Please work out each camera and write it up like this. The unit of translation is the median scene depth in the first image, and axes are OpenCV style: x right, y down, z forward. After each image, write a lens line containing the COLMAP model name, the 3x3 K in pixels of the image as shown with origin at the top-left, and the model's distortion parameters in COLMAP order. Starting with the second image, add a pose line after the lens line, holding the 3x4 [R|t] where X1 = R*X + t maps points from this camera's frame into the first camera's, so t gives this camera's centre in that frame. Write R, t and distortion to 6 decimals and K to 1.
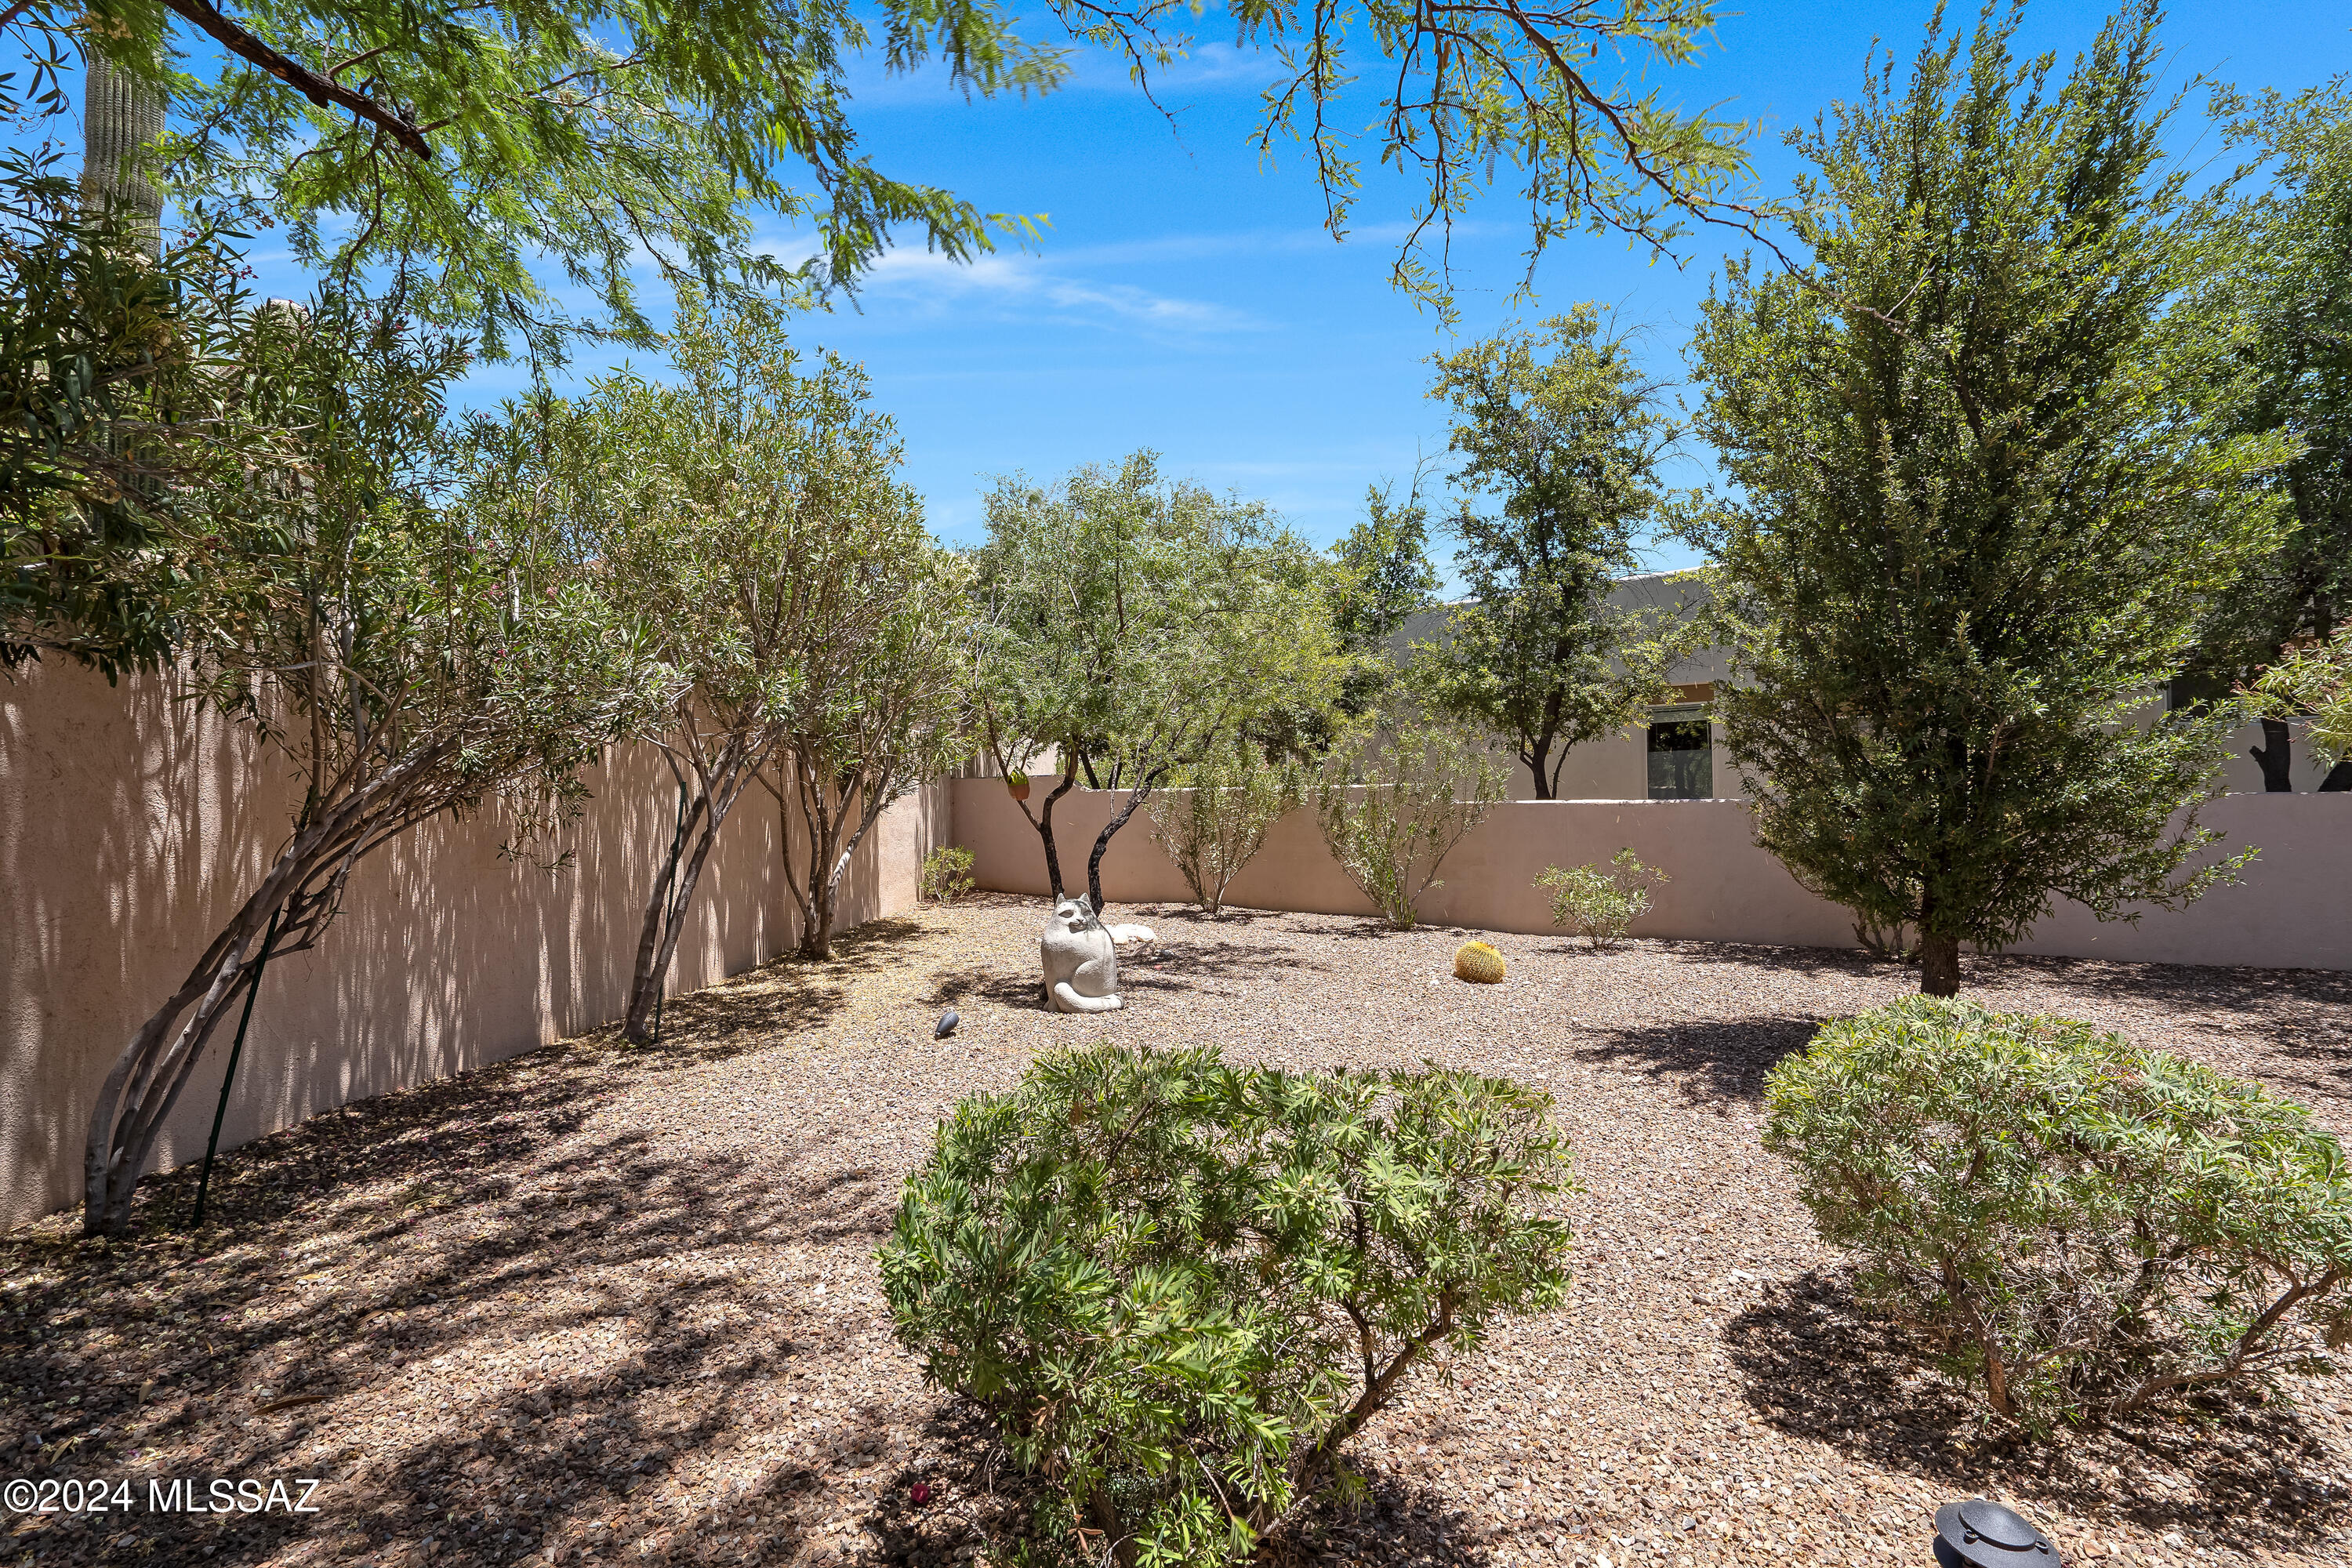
lens RADIAL K [[1089.9, 0, 1174.8], [0, 1089.9, 802.9], [0, 0, 1]] dist [-0.002545, 0.000536]
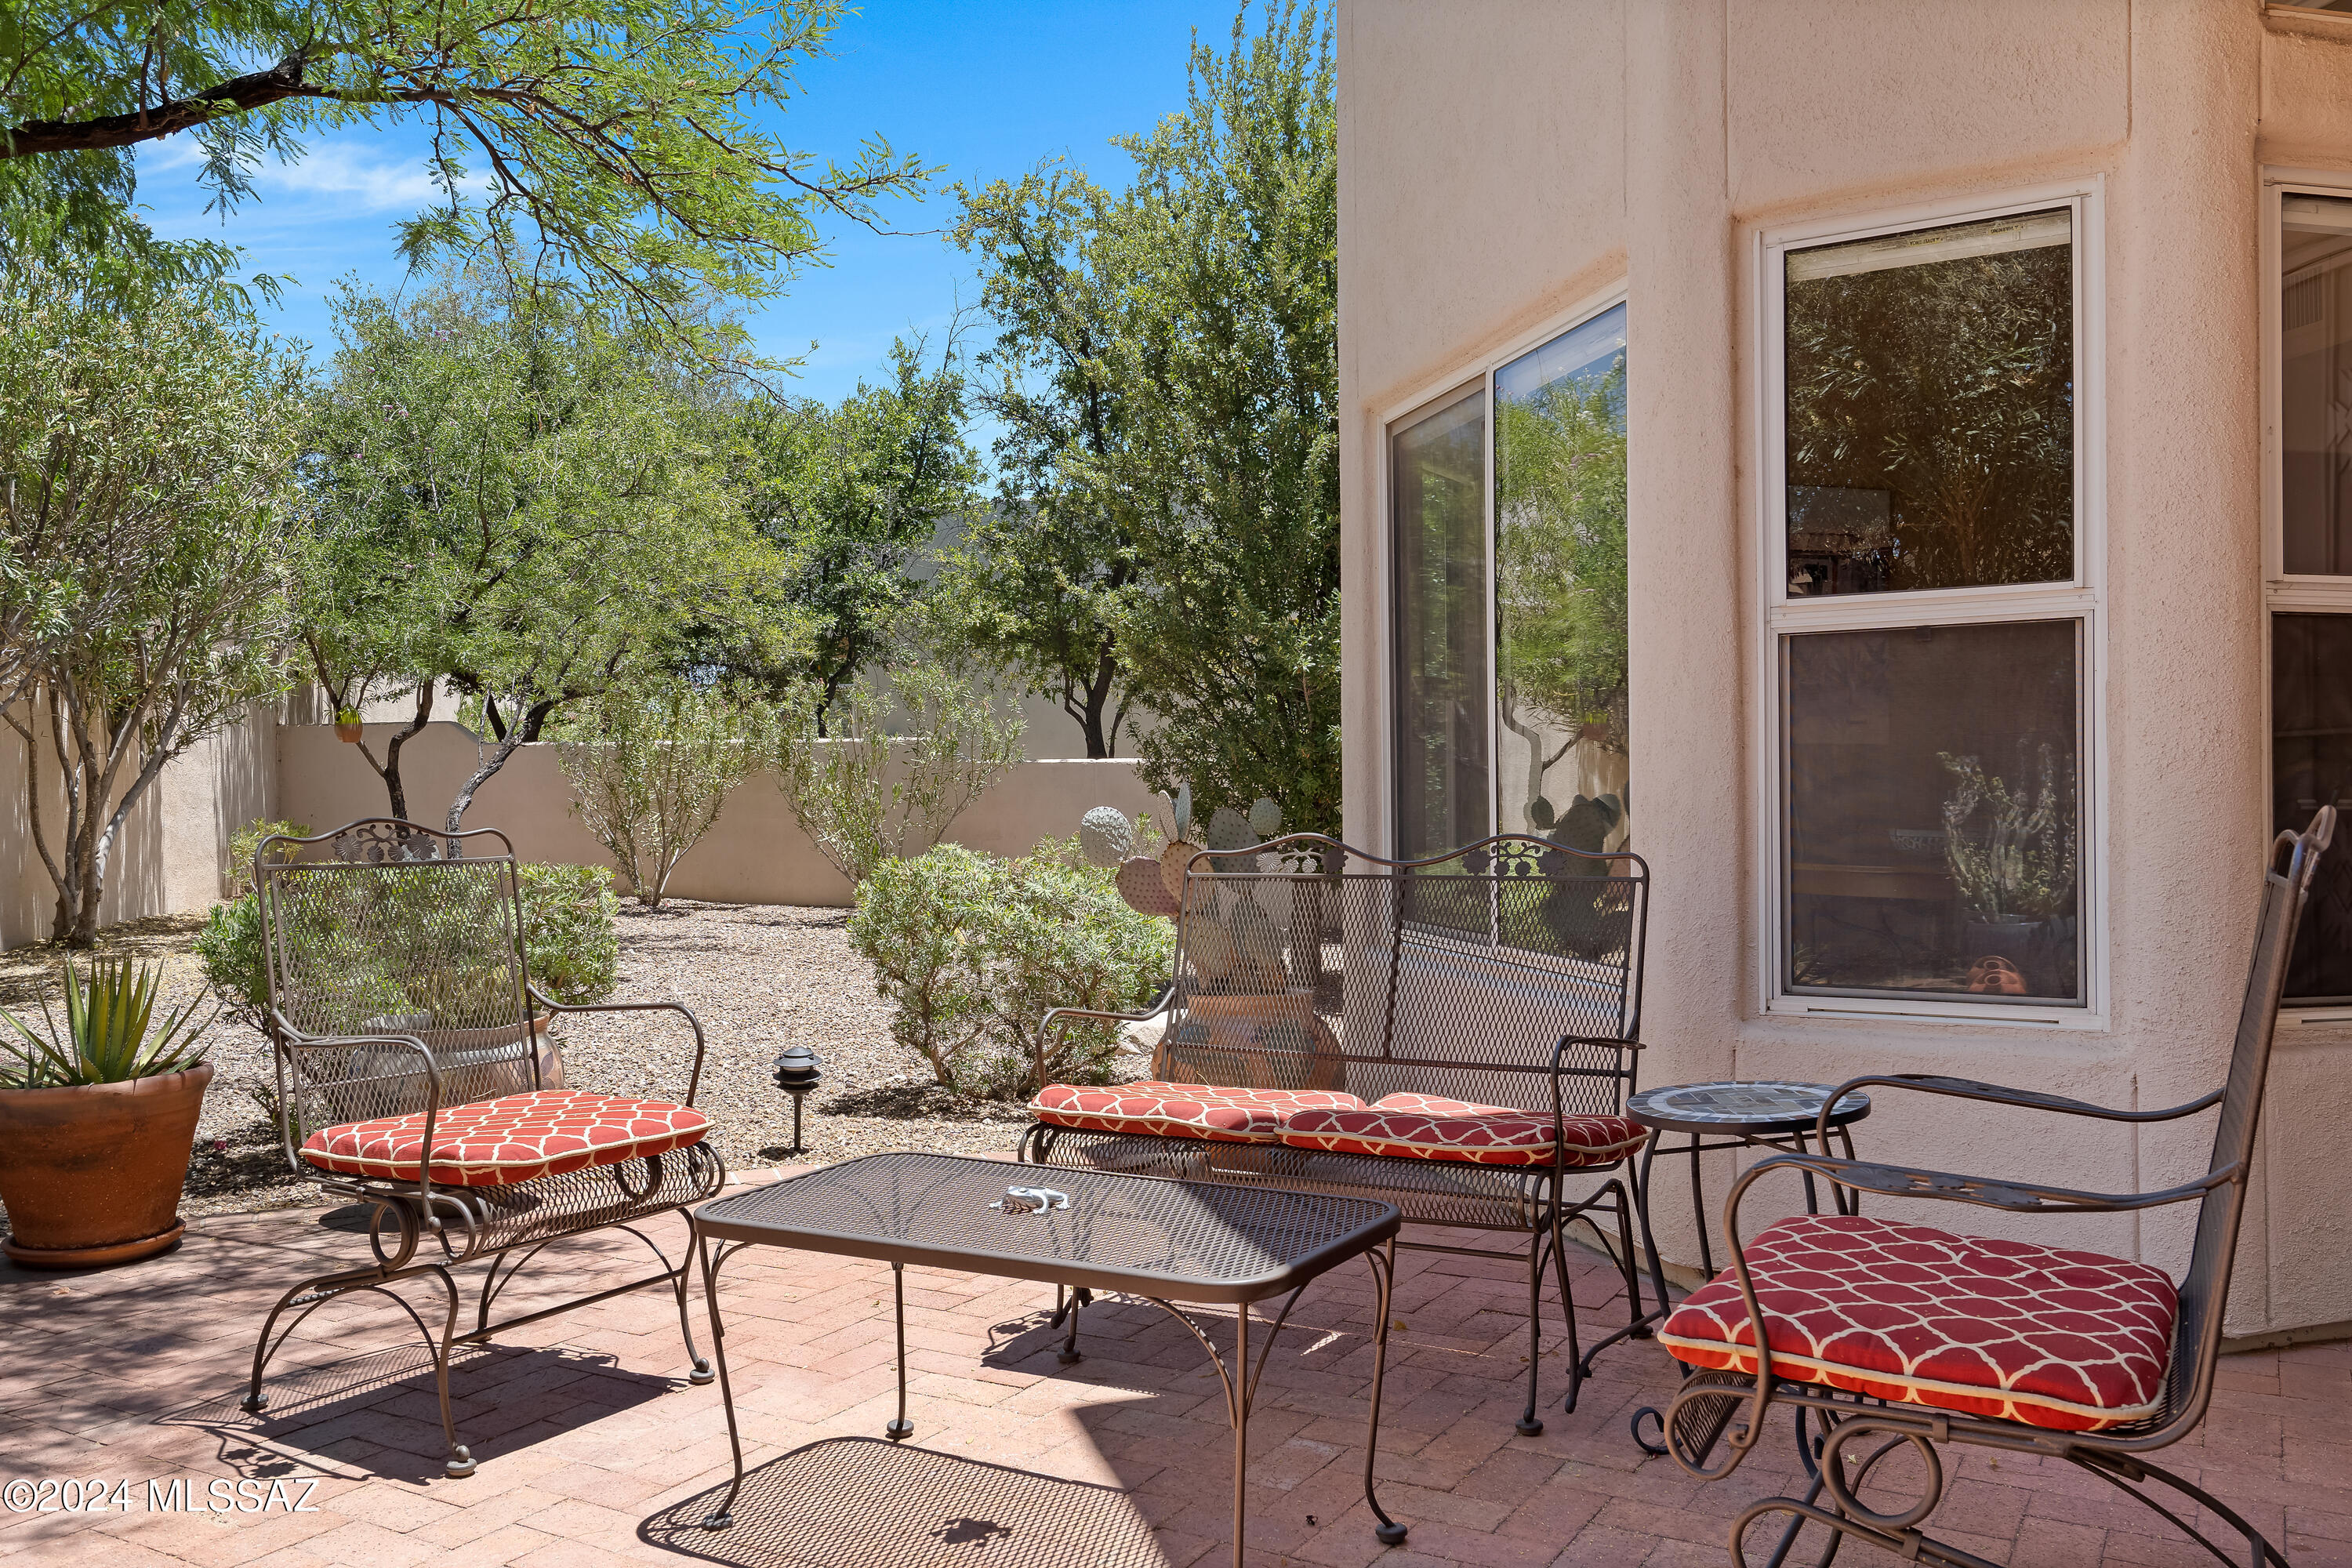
lens RADIAL K [[1769.3, 0, 1185.8], [0, 1769.3, 779.1], [0, 0, 1]] dist [-0.016186, -0.002511]
pose [[0.962387, 0.003532, 0.271660, 0.053903], [-0.002035, 0.999981, -0.005791, 0.018059], [-0.271675, 0.005020, 0.962376, -0.252610]]
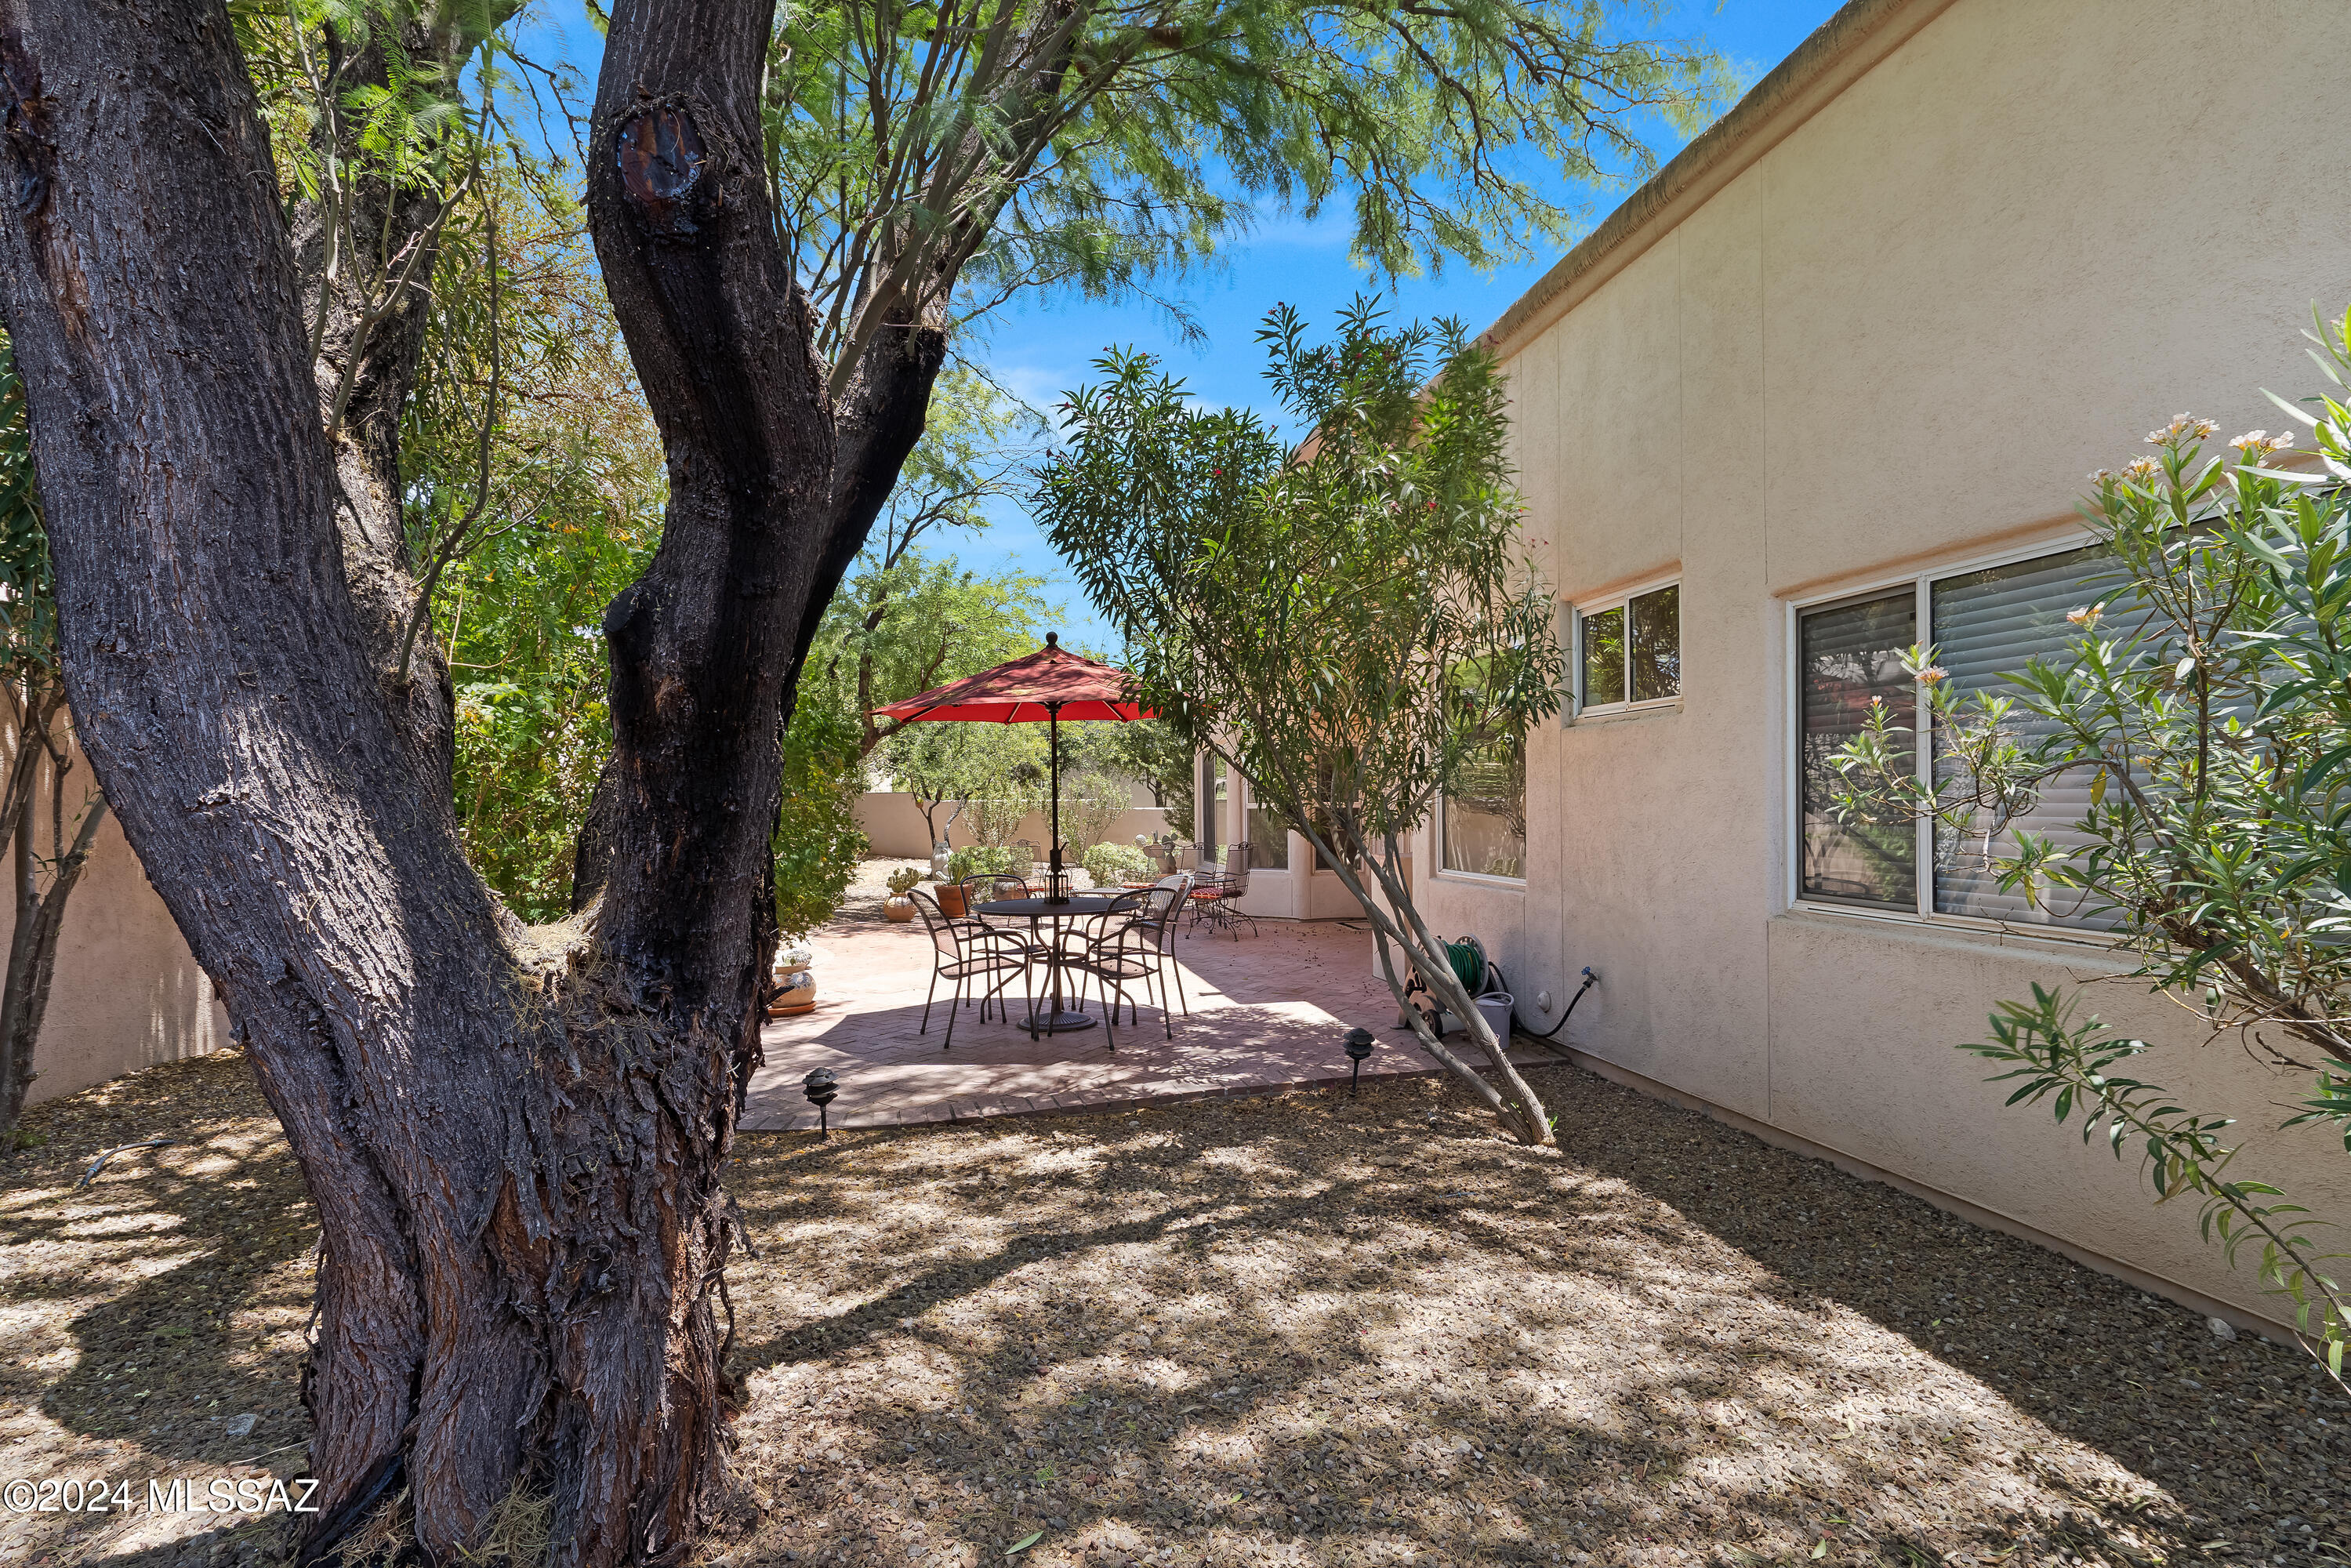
lens RADIAL K [[1089.5, 0, 1176.3], [0, 1089.5, 793.4], [0, 0, 1]] dist [-0.002545, 0.000536]
pose [[0.976463, 0.008960, 0.215498, -0.062617], [-0.007287, 0.999937, -0.008557, -0.010988], [-0.215561, 0.006786, 0.976467, -0.963036]]
